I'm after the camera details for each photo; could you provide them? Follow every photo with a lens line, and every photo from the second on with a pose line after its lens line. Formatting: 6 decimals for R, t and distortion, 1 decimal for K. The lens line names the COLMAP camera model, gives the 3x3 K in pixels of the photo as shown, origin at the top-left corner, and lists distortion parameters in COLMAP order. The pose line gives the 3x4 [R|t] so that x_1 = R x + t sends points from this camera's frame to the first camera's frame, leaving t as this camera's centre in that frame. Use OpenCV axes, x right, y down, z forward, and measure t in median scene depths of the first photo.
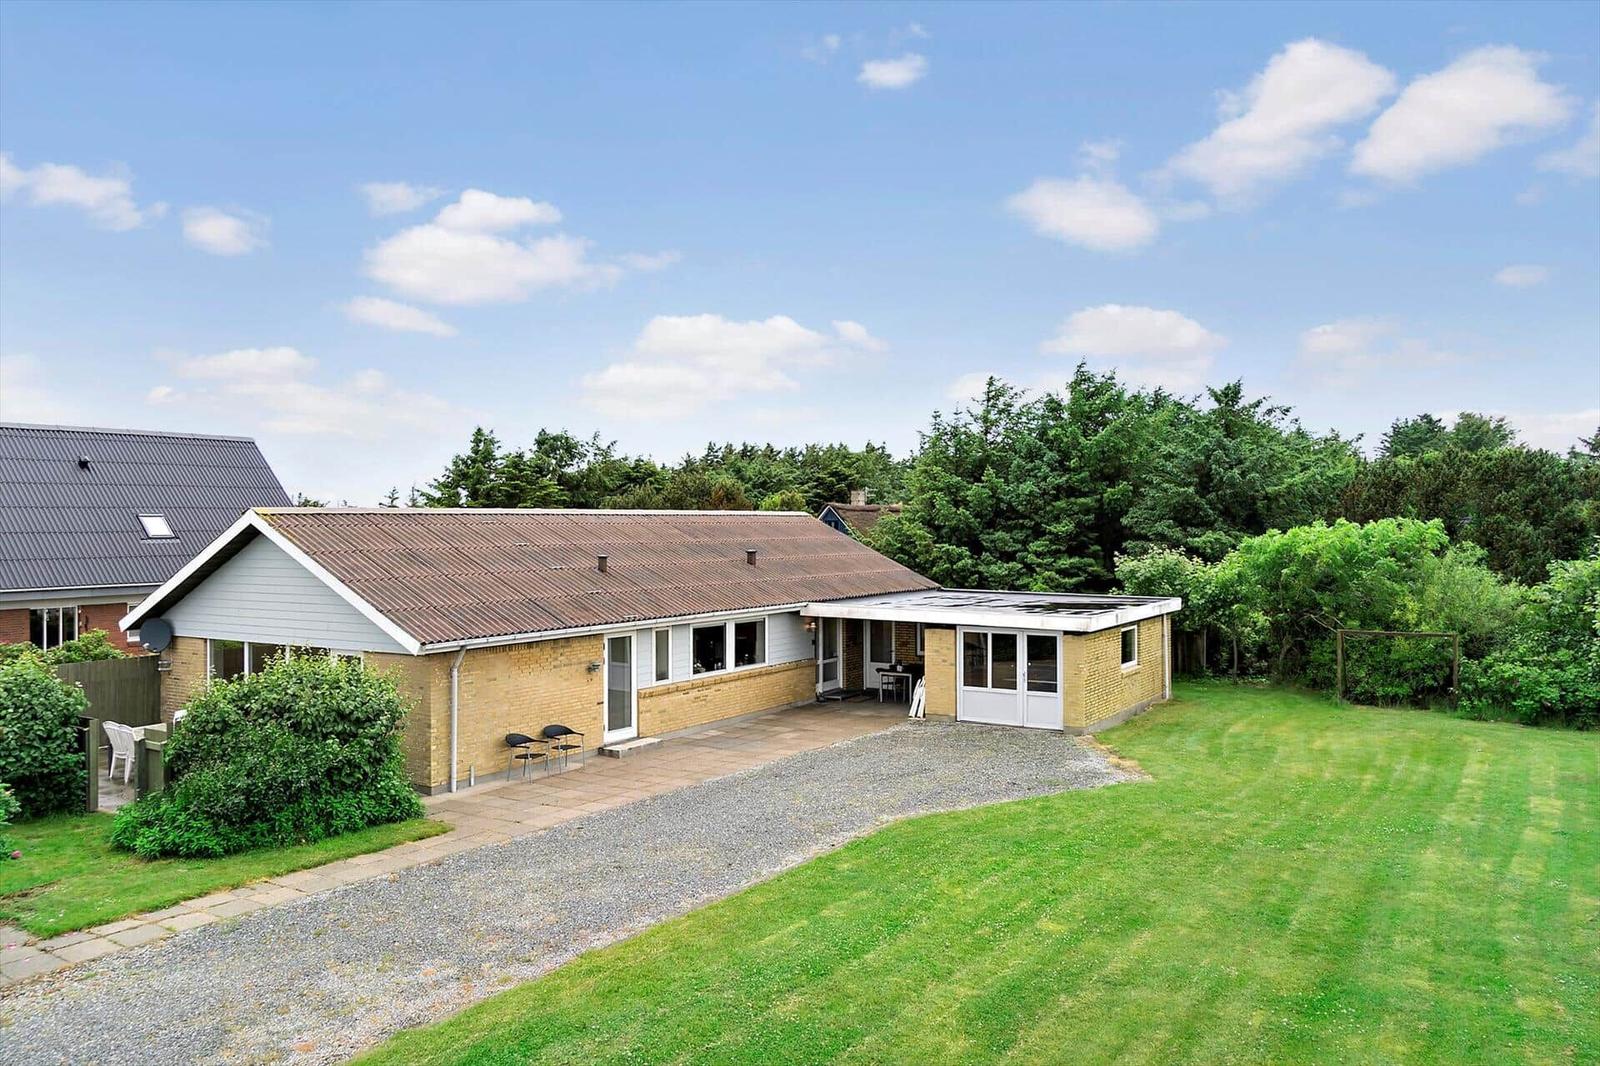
lens RADIAL K [[1049.2, 0, 800.0], [0, 1049.2, 533.0], [0, 0, 1]] dist [-0.004034, 0.003017]
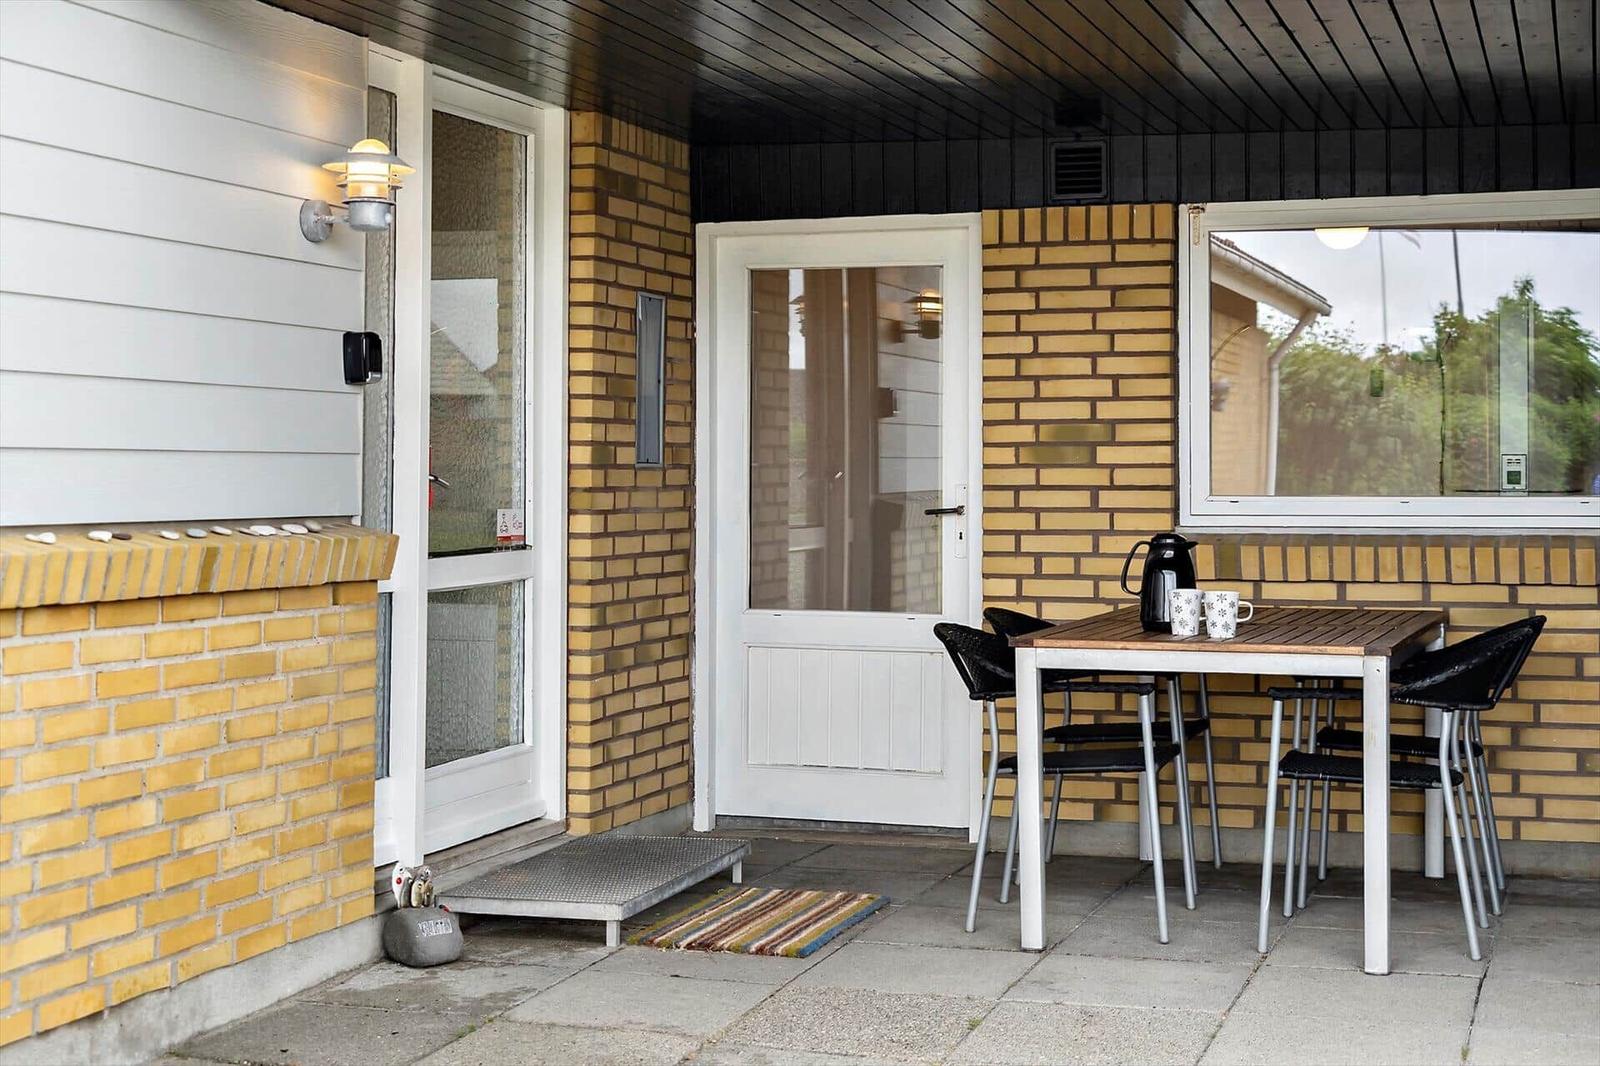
lens RADIAL K [[2463.6, 0, 800.0], [0, 2463.6, 533.0], [0, 0, 1]] dist [-0.003595, -0.005403]
pose [[0.954409, 0.002064, 0.298494, -0.018945], [-0.008009, 0.999793, 0.018693, 0.137173], [-0.298393, -0.020231, 0.954229, 0.913044]]
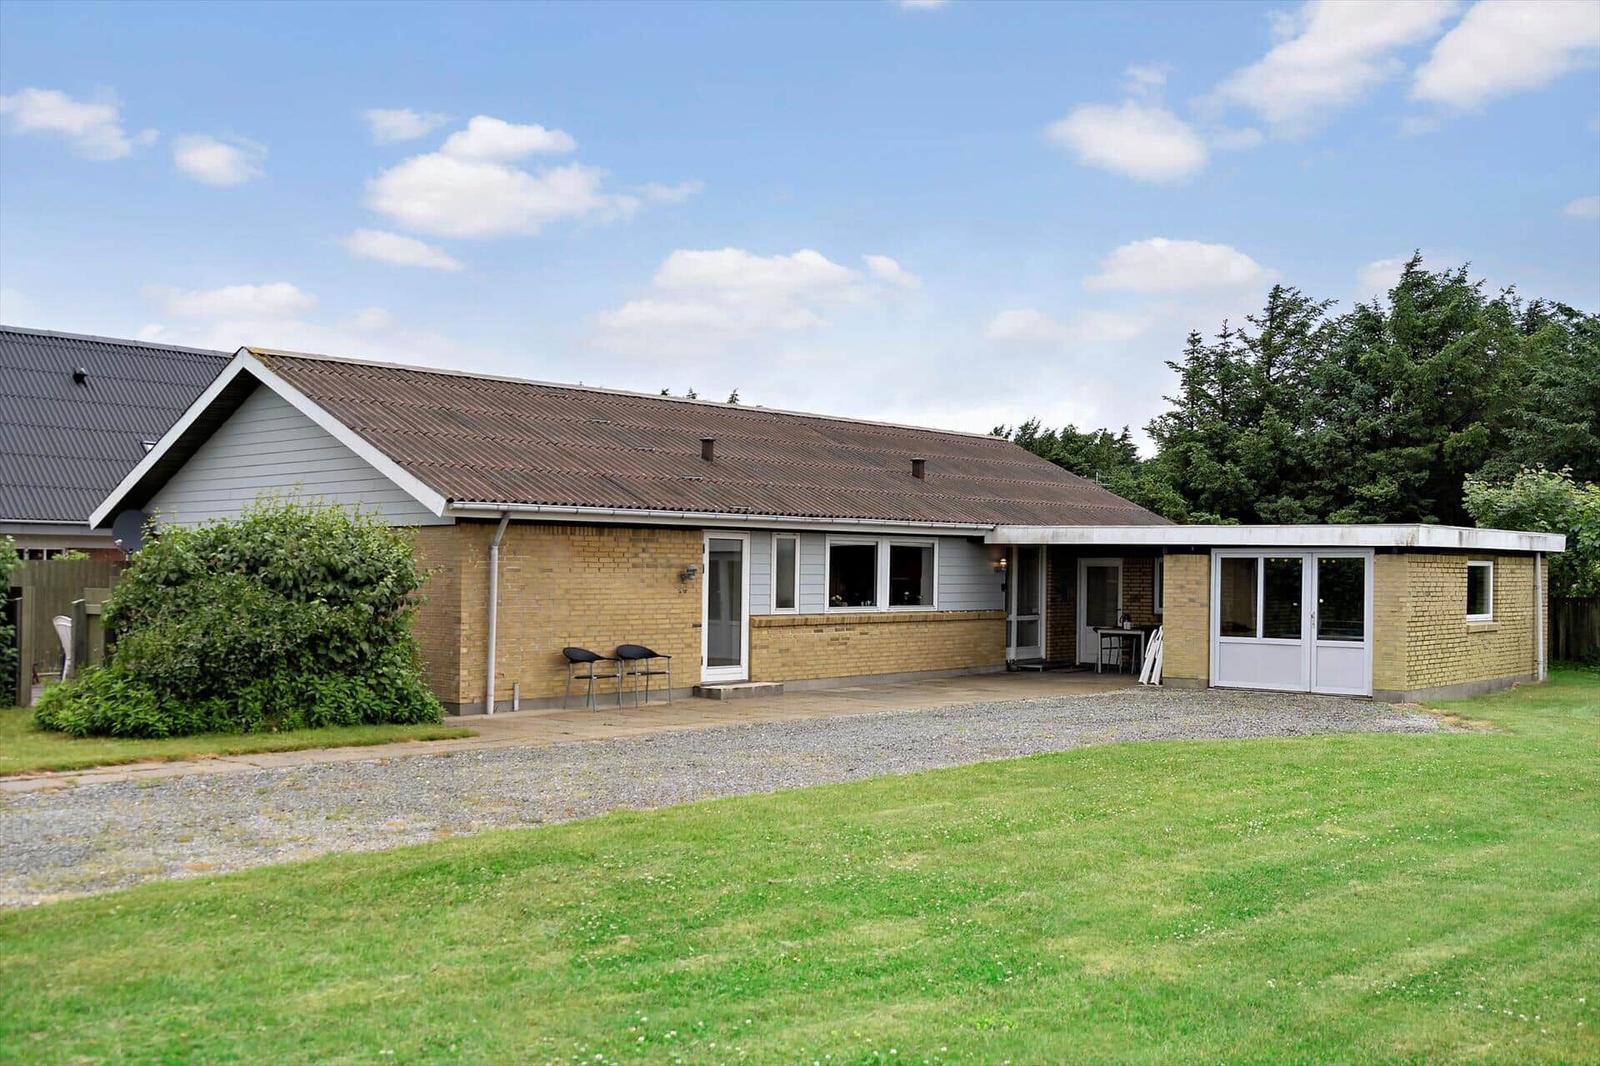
lens RADIAL K [[1393.1, 0, 799.6], [0, 1393.1, 563.4], [0, 0, 1]] dist [0.010745, 0.054475]
pose [[0.988595, 0.015666, -0.149782, 0.020522], [-0.016587, 0.999850, -0.004901, 0.112034], [0.149683, 0.007329, 0.988707, 0.057126]]
